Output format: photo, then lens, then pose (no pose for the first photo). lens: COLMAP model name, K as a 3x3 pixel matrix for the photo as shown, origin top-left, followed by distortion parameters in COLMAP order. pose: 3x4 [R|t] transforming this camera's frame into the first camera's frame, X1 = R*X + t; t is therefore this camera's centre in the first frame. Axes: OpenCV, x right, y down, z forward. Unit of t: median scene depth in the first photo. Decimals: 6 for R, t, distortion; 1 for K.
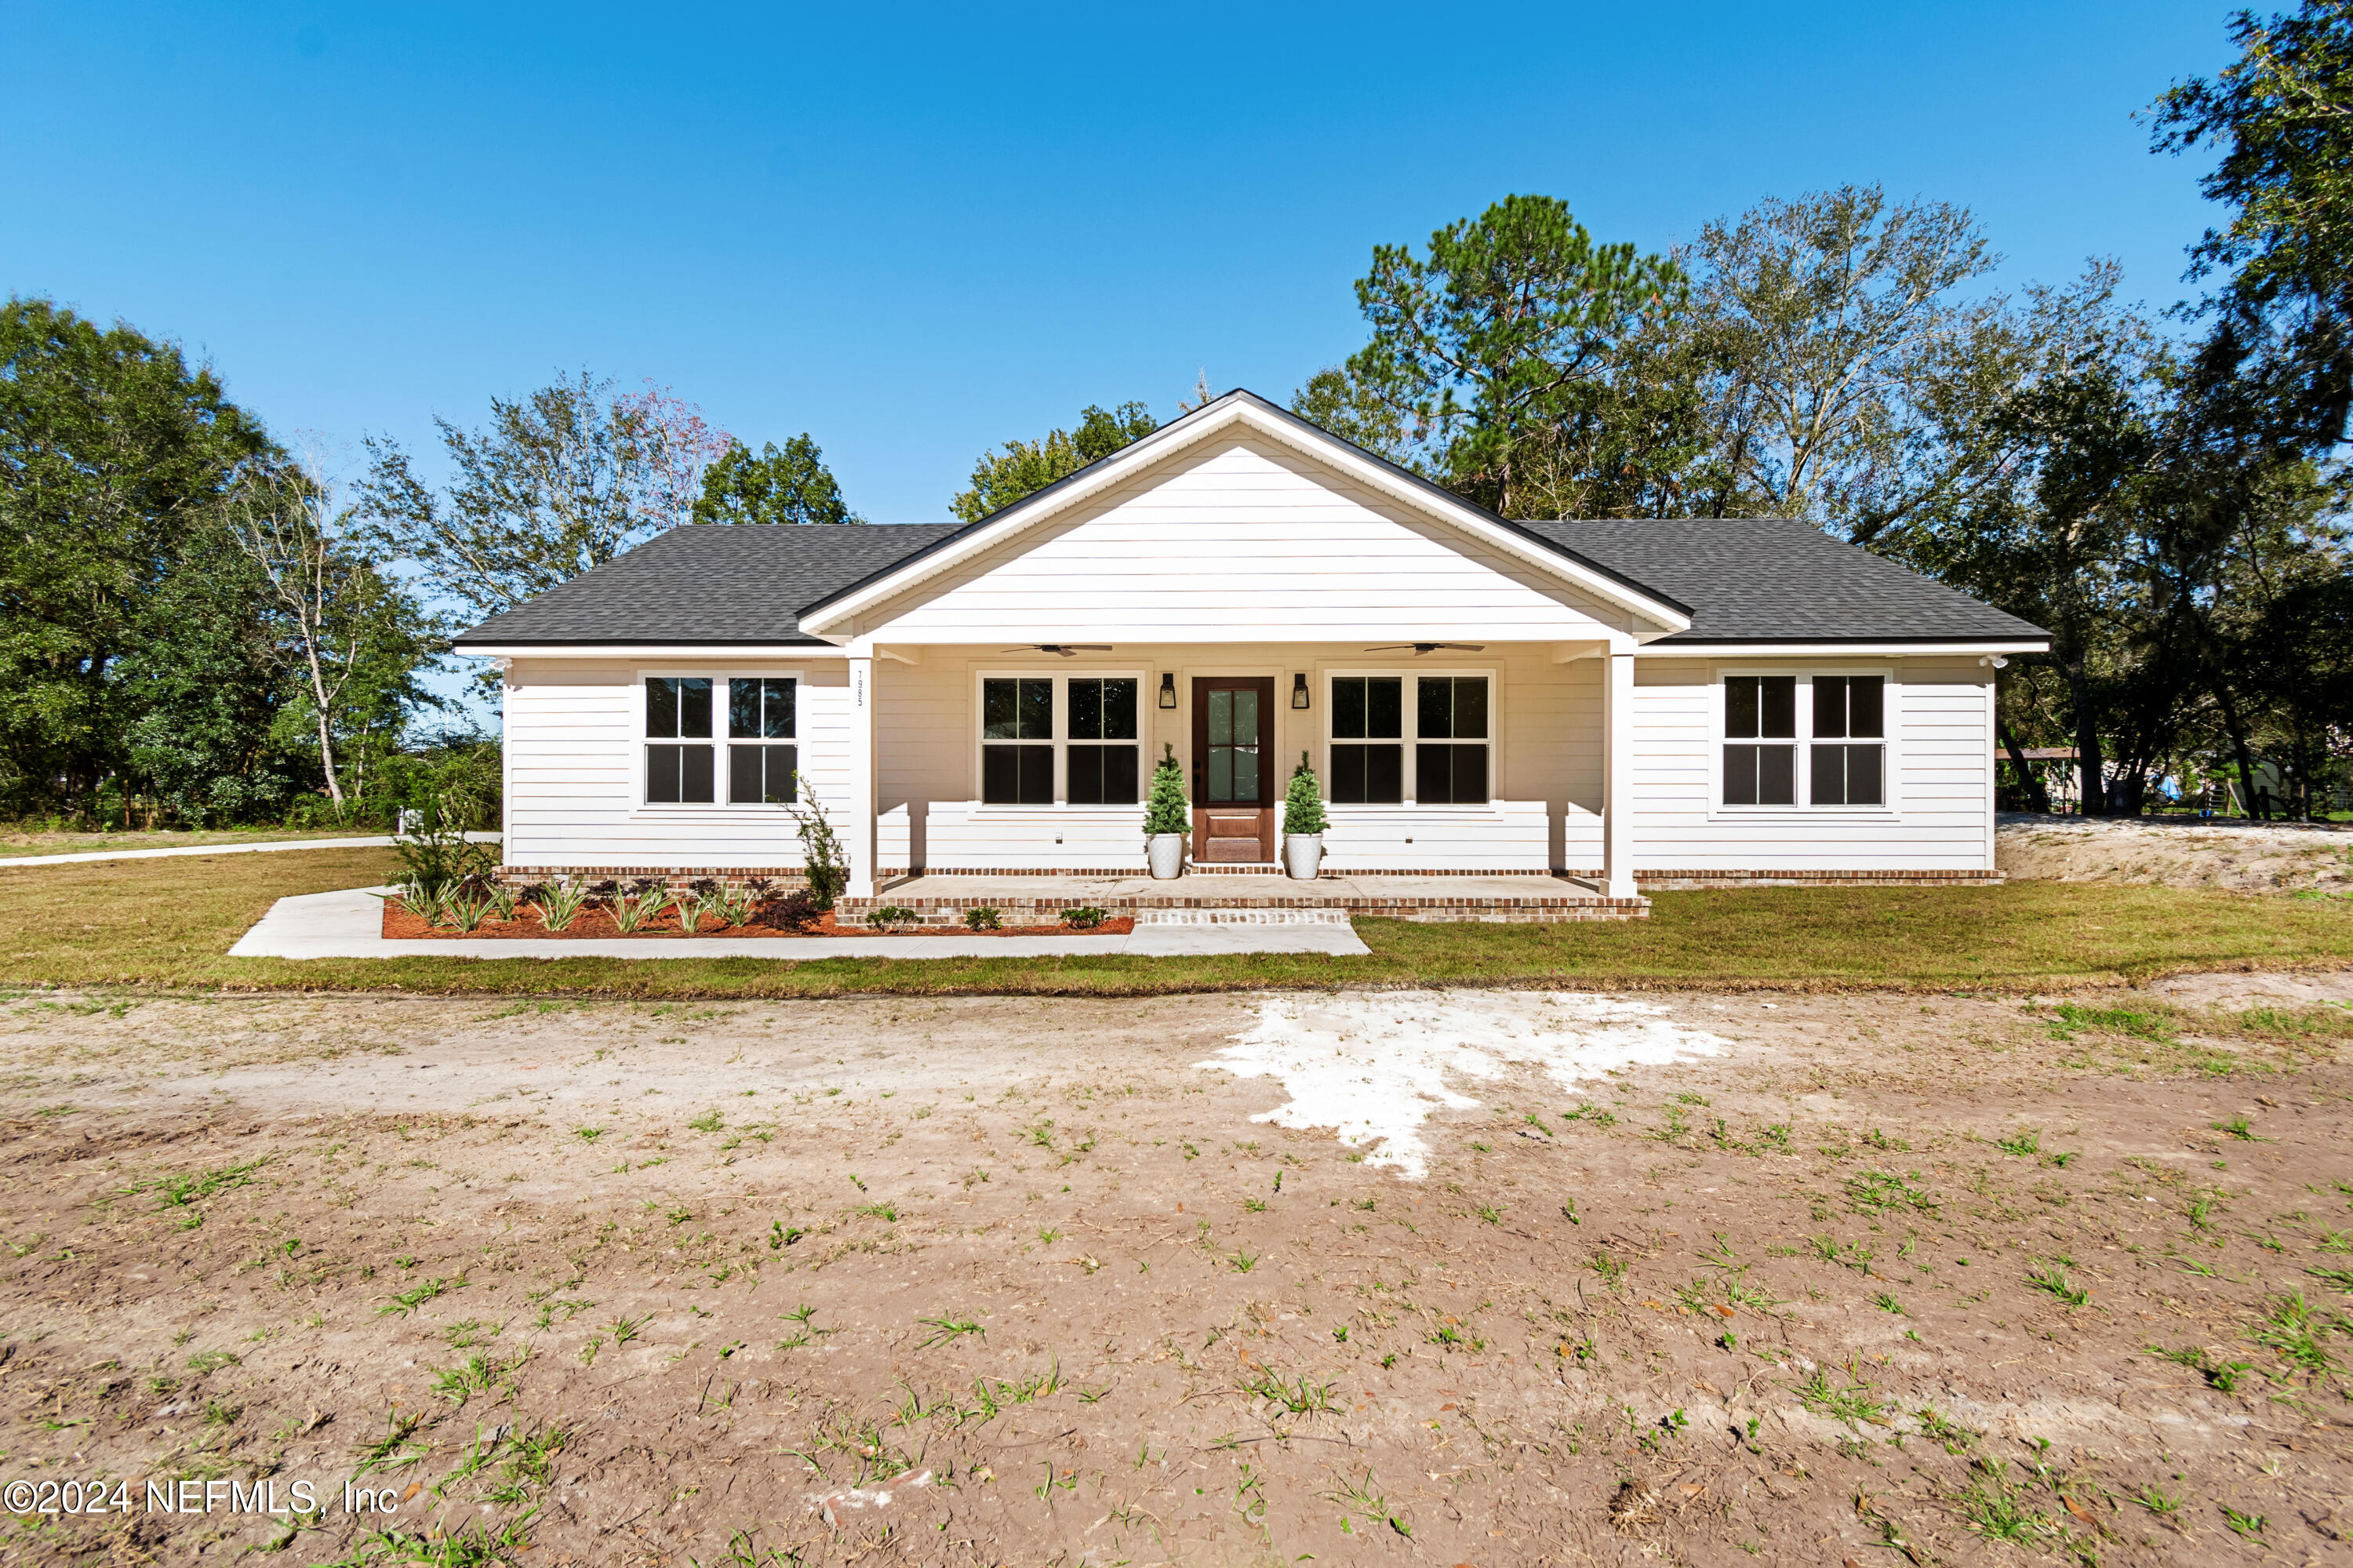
lens RADIAL K [[1050.3, 0, 1156.8], [0, 1050.3, 798.4], [0, 0, 1]] dist [0.004815, -0.001379]
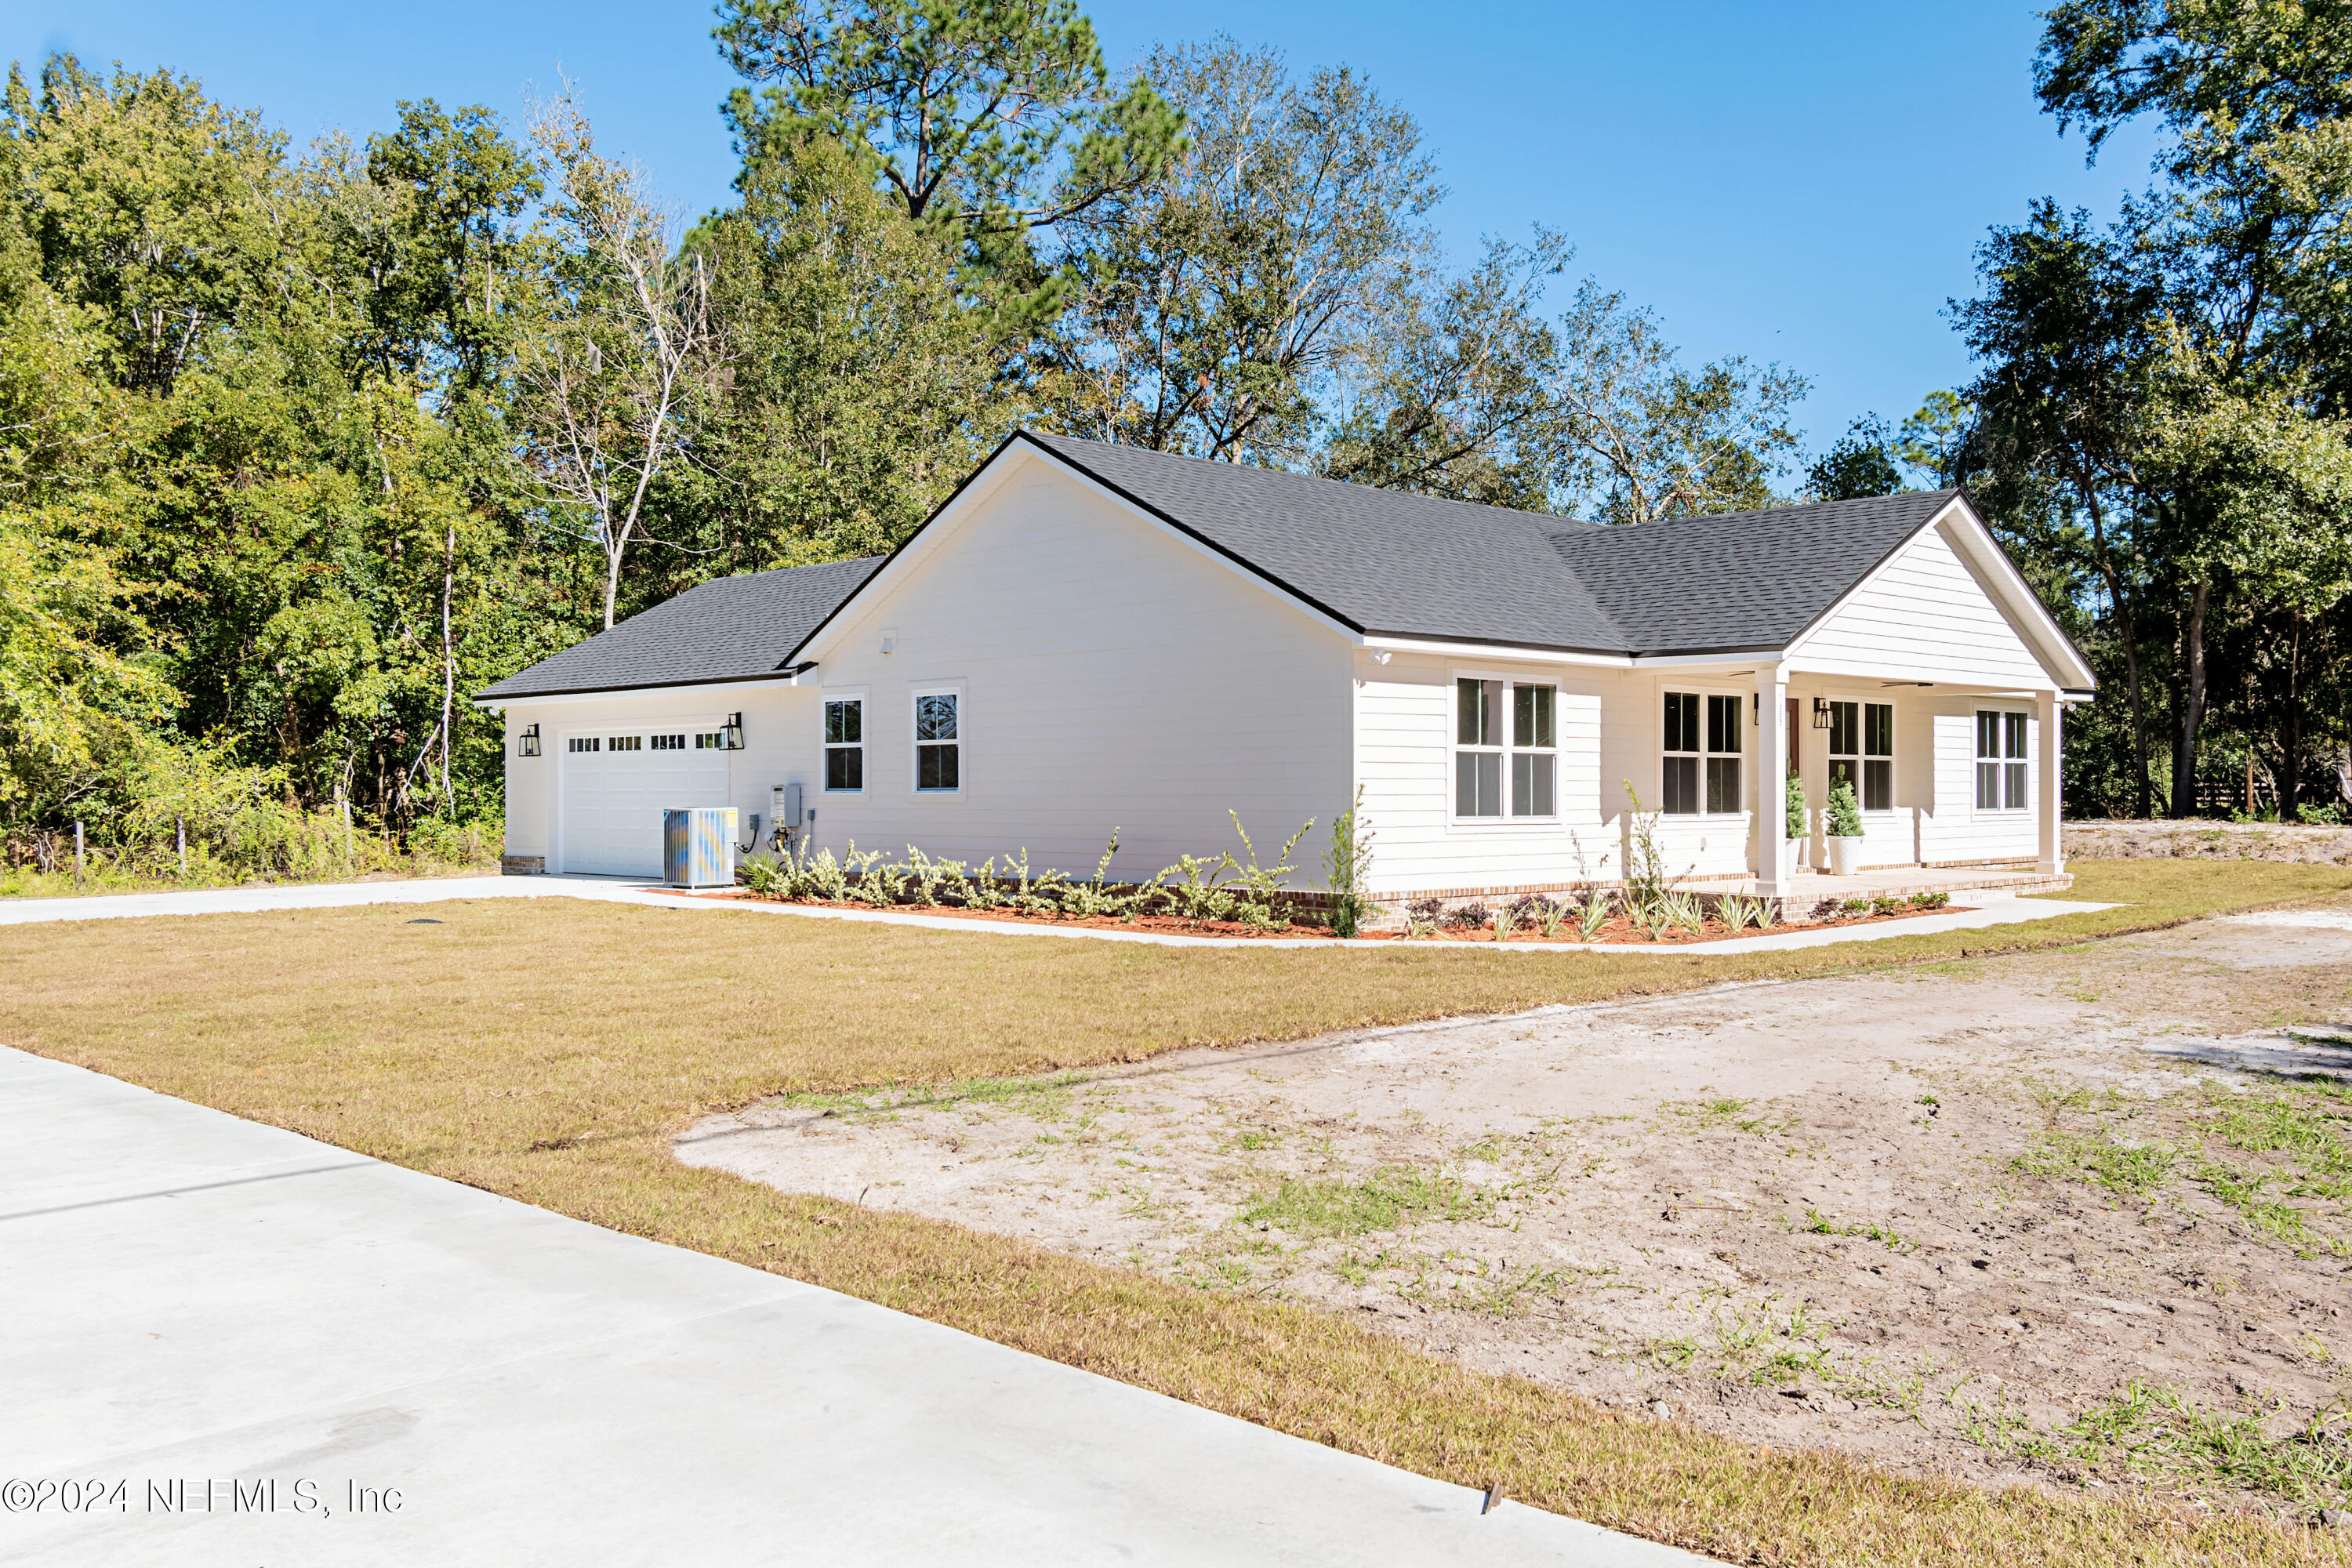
lens RADIAL K [[1967.4, 0, 1176.3], [0, 1967.4, 790.7], [0, 0, 1]] dist [0.004155, -0.006174]
pose [[0.709426, -0.001229, 0.704778, -1.841722], [0.014426, 0.999814, -0.012777, 0.000081], [-0.704632, 0.019231, 0.709312, -0.024420]]
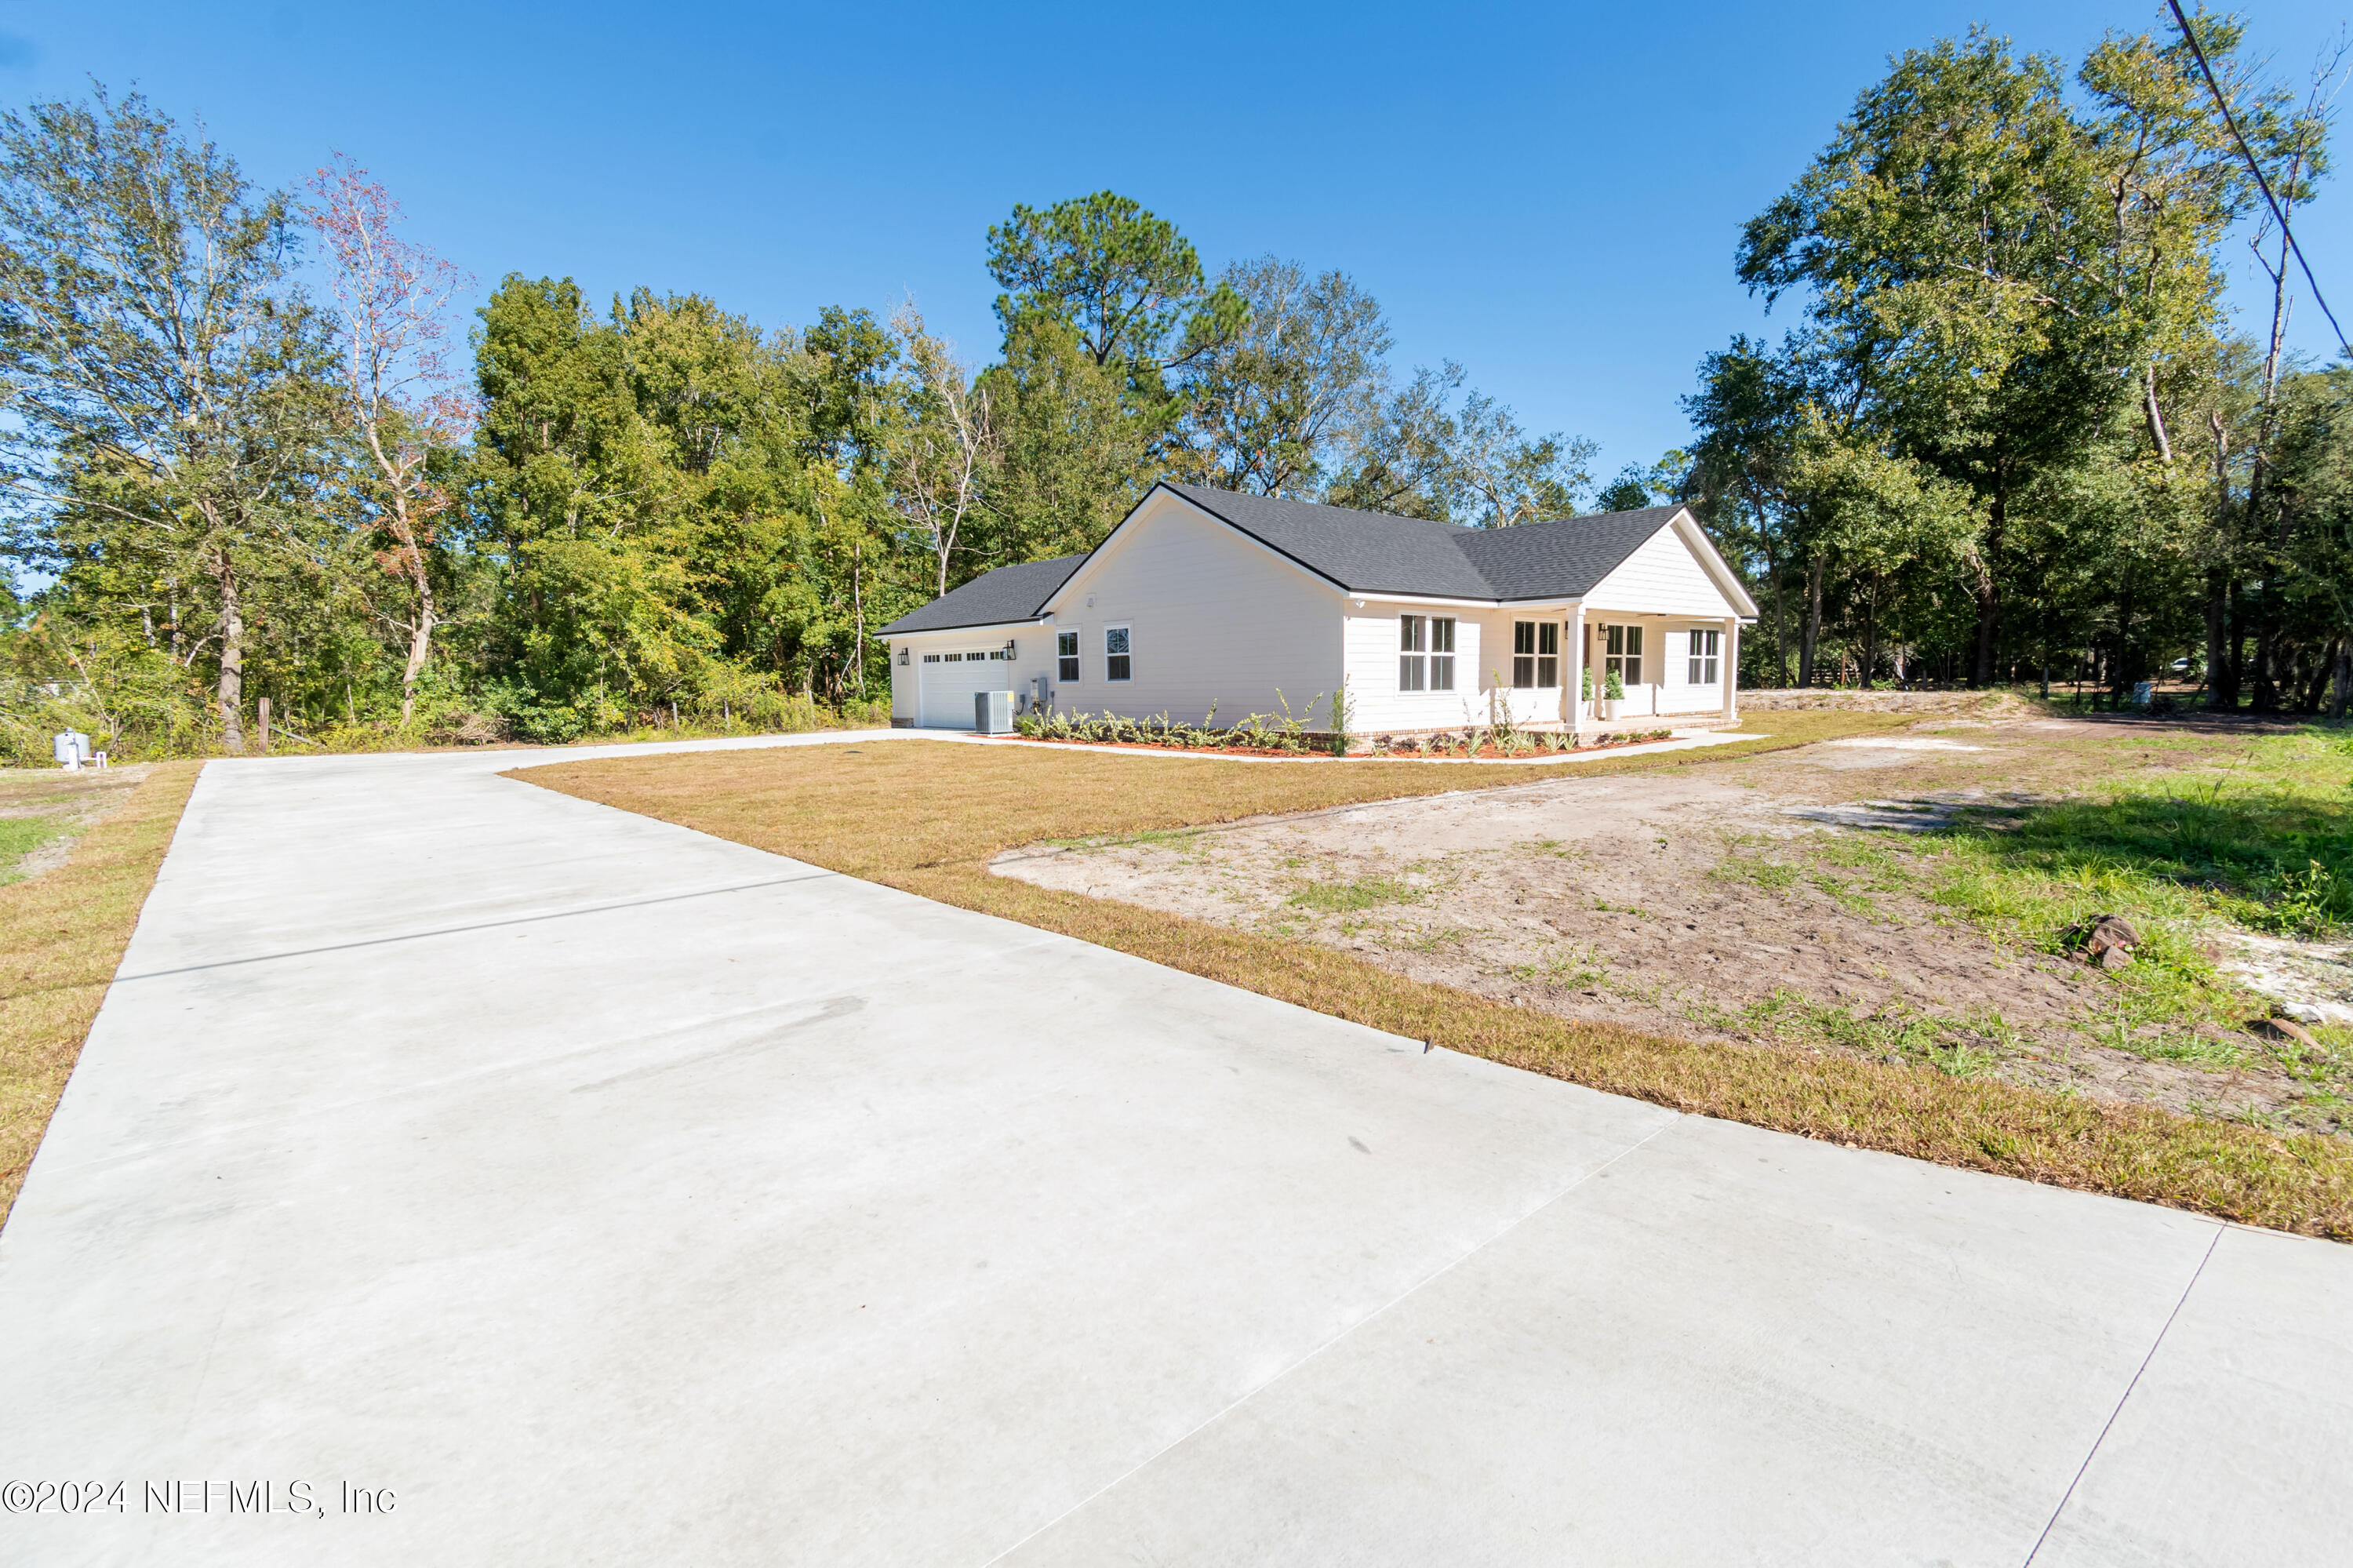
lens RADIAL K [[1050.3, 0, 1185.0], [0, 1050.3, 783.1], [0, 0, 1]] dist [0.004815, -0.001379]
pose [[0.747870, -0.073926, 0.659716, -1.842222], [0.025538, 0.996248, 0.082687, 0.003433], [-0.663354, -0.044992, 0.746952, -0.018178]]
